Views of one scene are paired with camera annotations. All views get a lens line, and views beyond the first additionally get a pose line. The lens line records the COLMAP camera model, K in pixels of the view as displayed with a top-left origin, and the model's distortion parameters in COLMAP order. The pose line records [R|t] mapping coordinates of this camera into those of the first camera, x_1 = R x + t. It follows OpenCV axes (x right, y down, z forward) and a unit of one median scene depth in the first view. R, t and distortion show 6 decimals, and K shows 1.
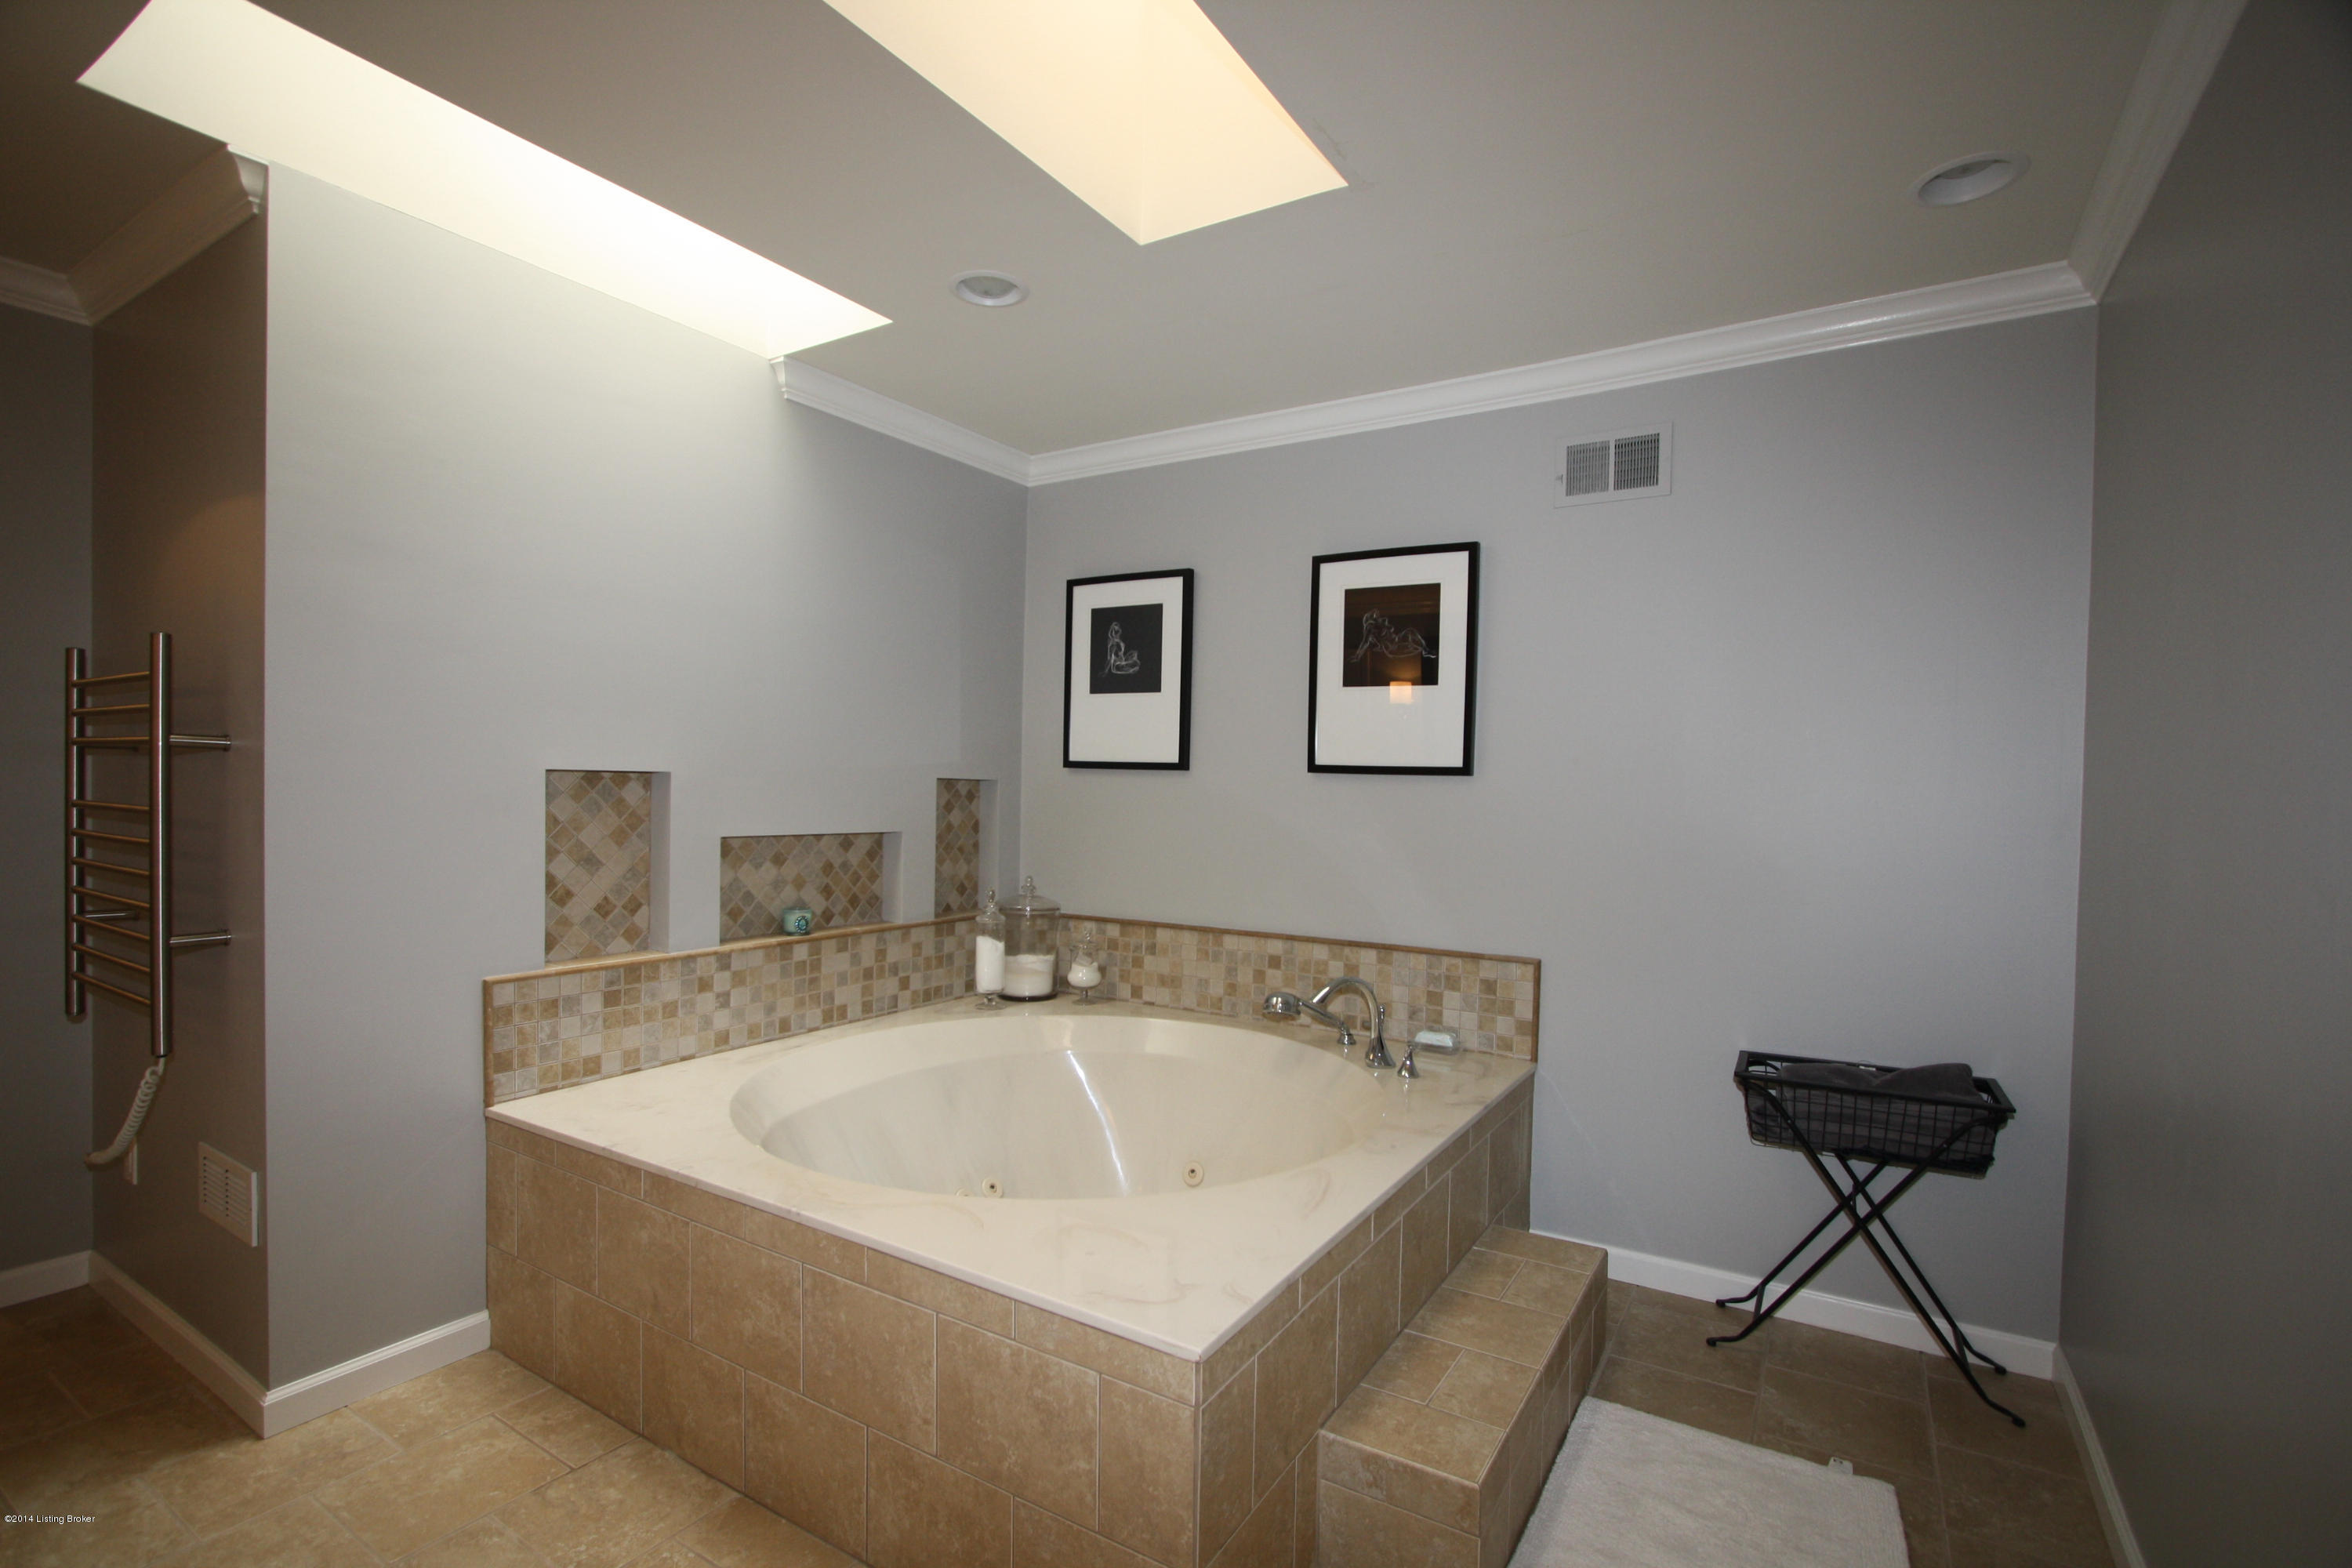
lens RADIAL K [[1082.7, 0, 1172.9], [0, 1082.7, 795.6], [0, 0, 1]] dist [0.001712, 0.000086]
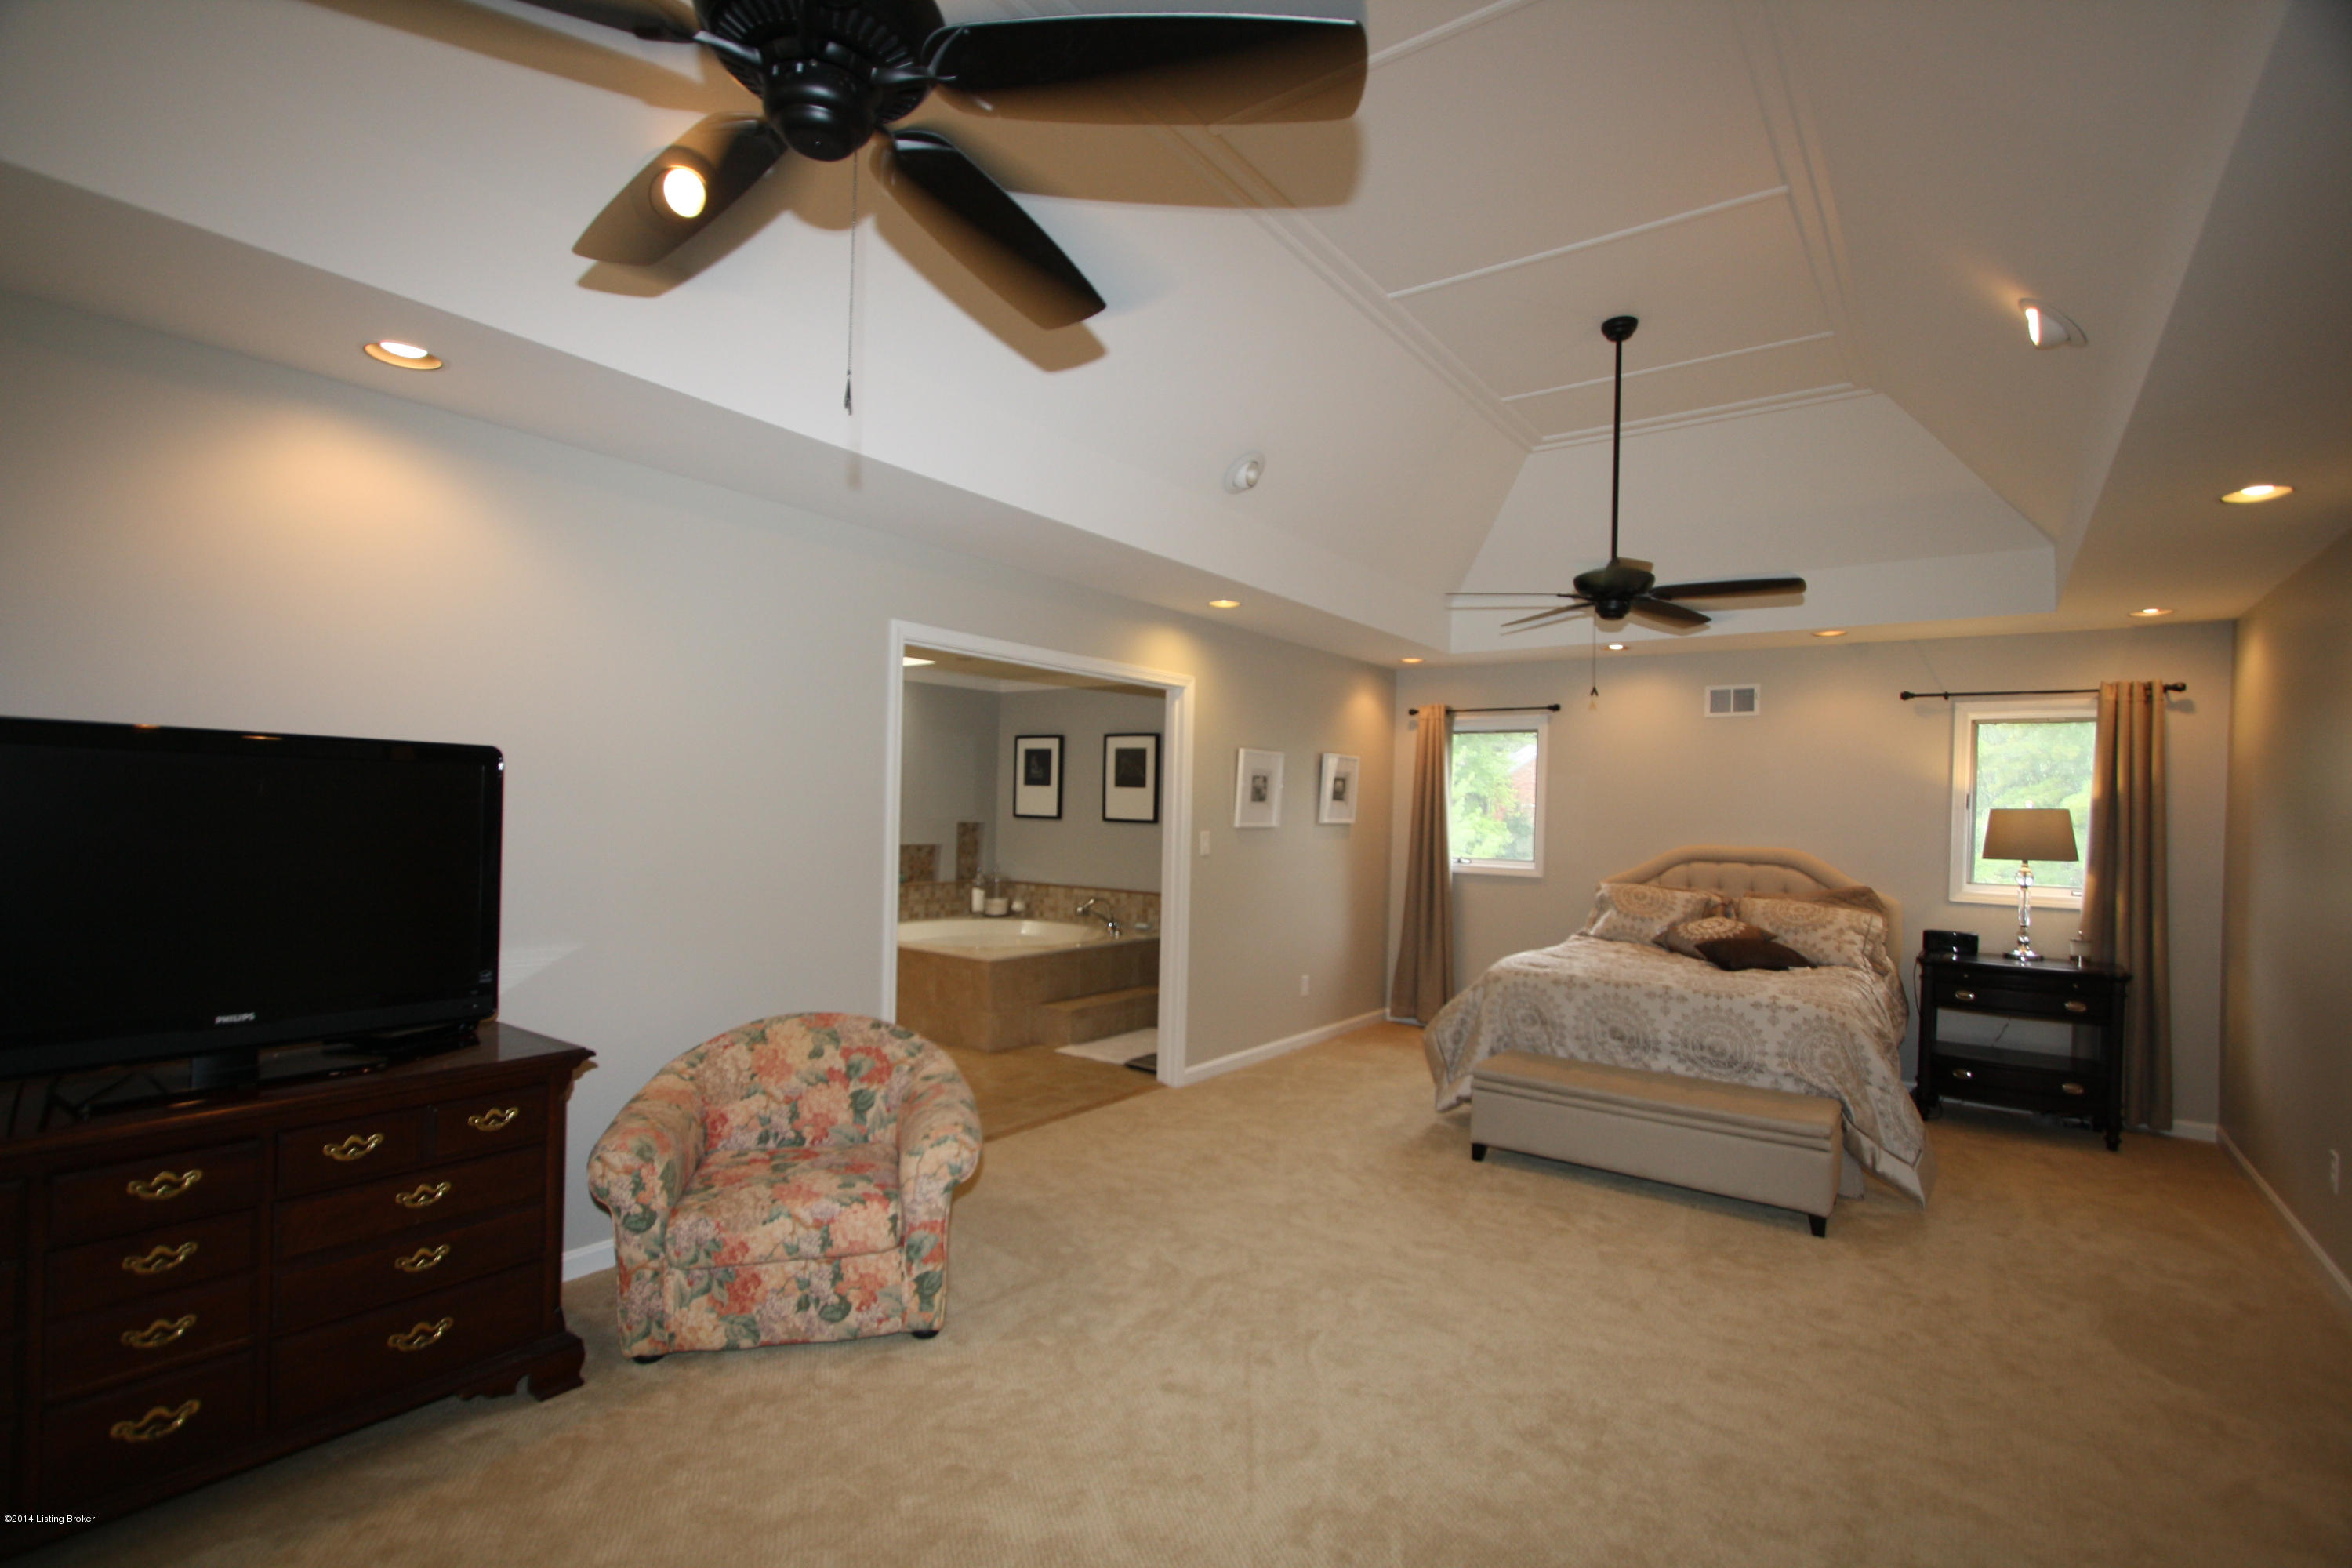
lens RADIAL K [[1082.7, 0, 1179.3], [0, 1082.7, 787.4], [0, 0, 1]] dist [0.001712, 0.000086]
pose [[0.996963, 0.000903, -0.077872, 0.452319], [-0.002789, 0.999705, -0.024112, -0.036689], [0.077827, 0.024256, 0.996672, -1.333805]]
